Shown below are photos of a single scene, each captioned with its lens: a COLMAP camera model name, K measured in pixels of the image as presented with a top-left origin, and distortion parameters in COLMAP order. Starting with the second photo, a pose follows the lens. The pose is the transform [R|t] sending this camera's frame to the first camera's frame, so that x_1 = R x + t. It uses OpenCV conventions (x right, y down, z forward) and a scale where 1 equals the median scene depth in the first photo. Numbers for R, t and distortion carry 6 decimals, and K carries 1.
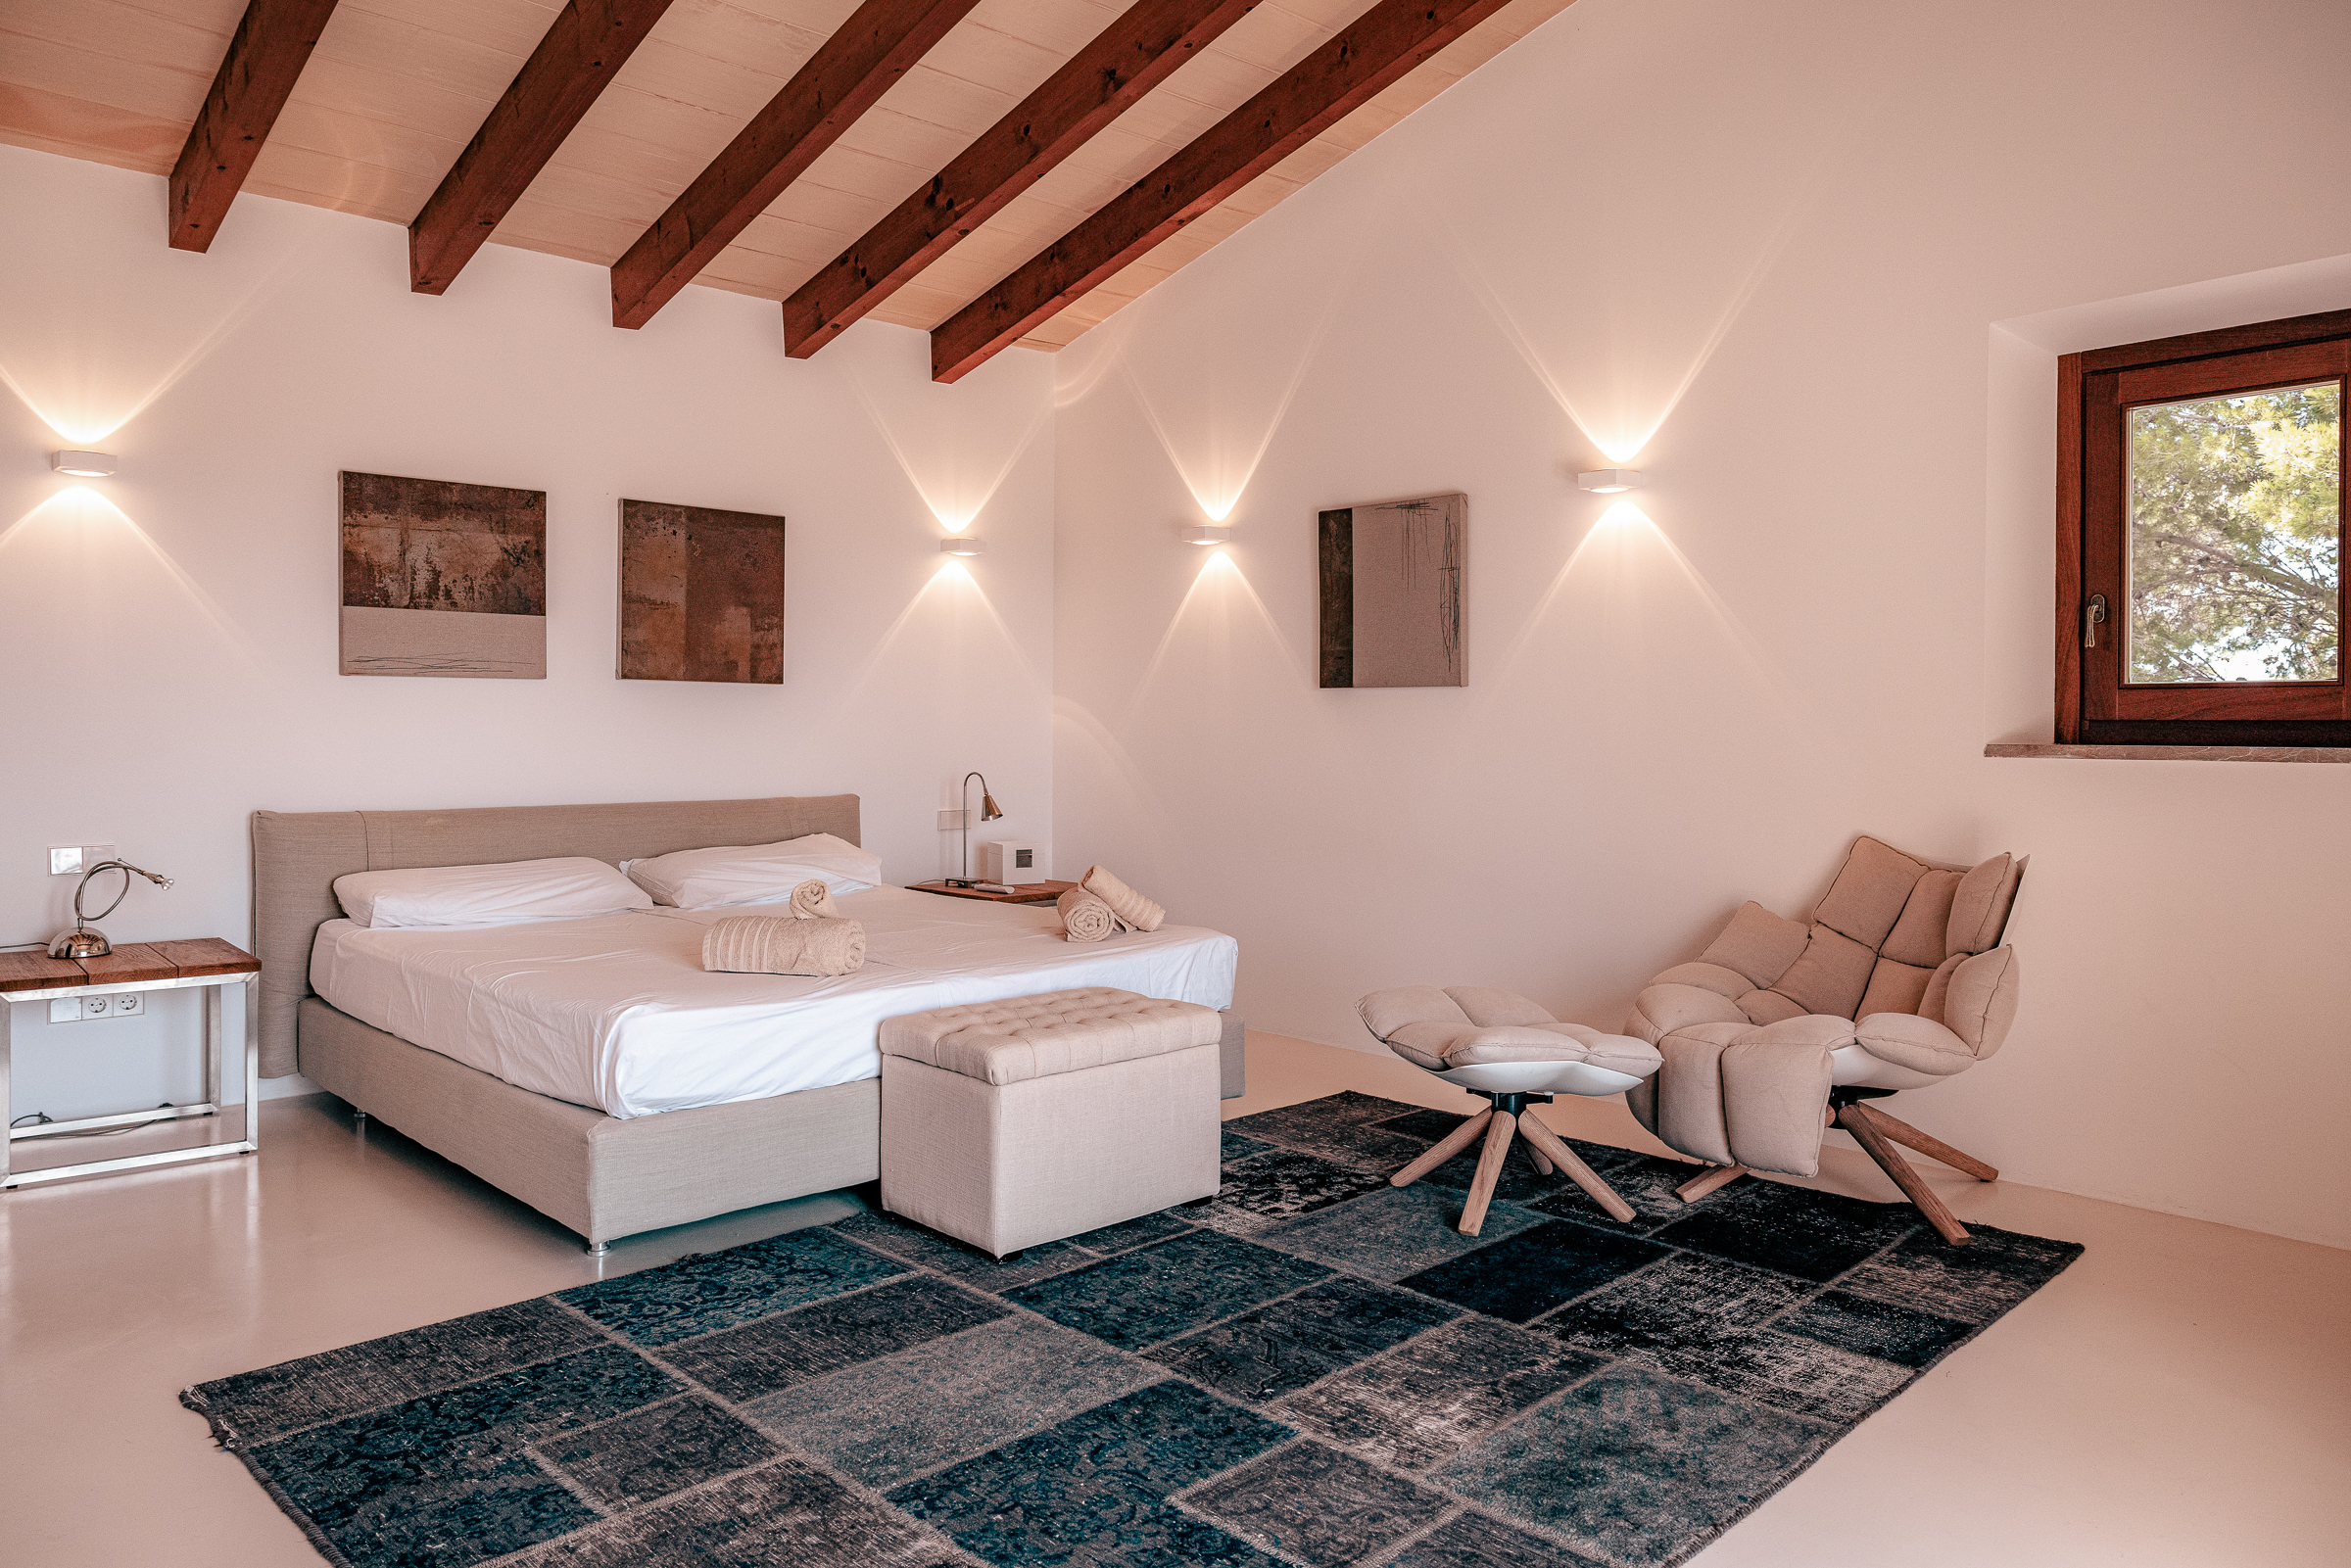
lens RADIAL K [[1605.7, 0, 1173.4], [0, 1605.7, 742.3], [0, 0, 1]] dist [-0.004934, -0.001627]
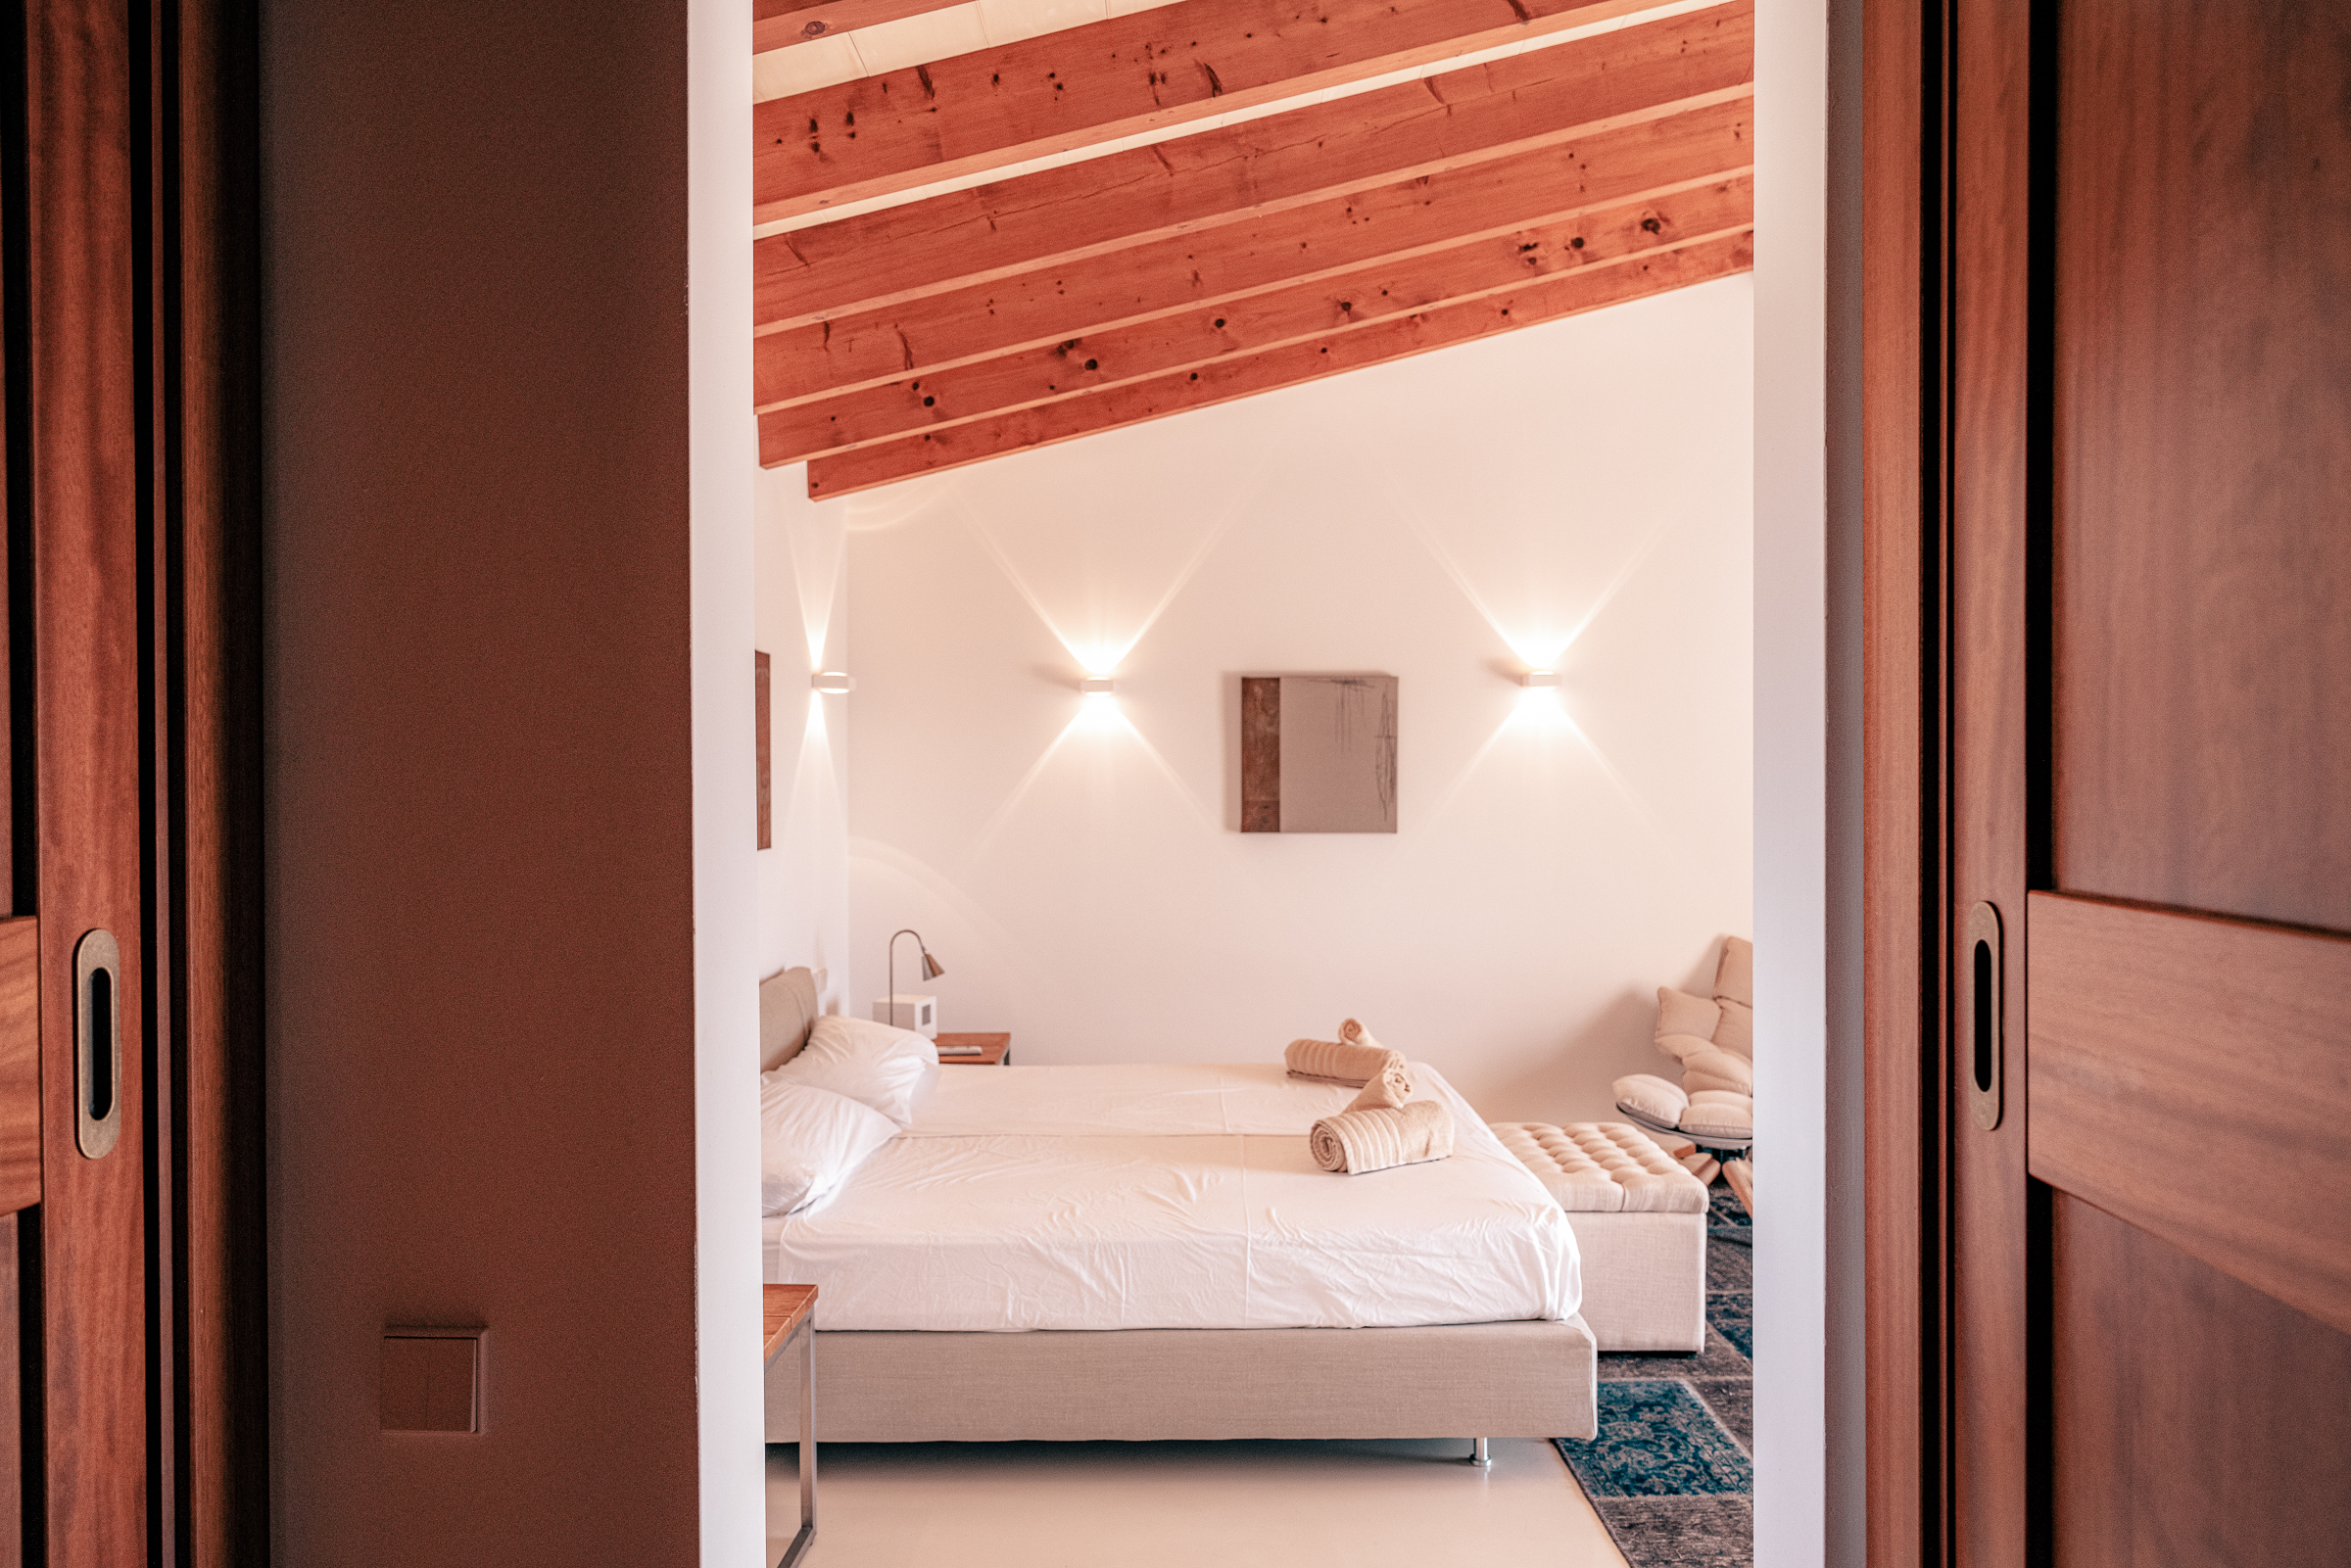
lens RADIAL K [[1595.1, 0, 1175.5], [0, 1595.1, 784.0], [0, 0, 1]] dist [-0.002499, -0.000072]
pose [[0.680481, -0.015582, 0.732600, -0.797964], [0.014421, 0.999865, 0.007871, -0.082131], [-0.732623, 0.005209, 0.680614, 0.288336]]
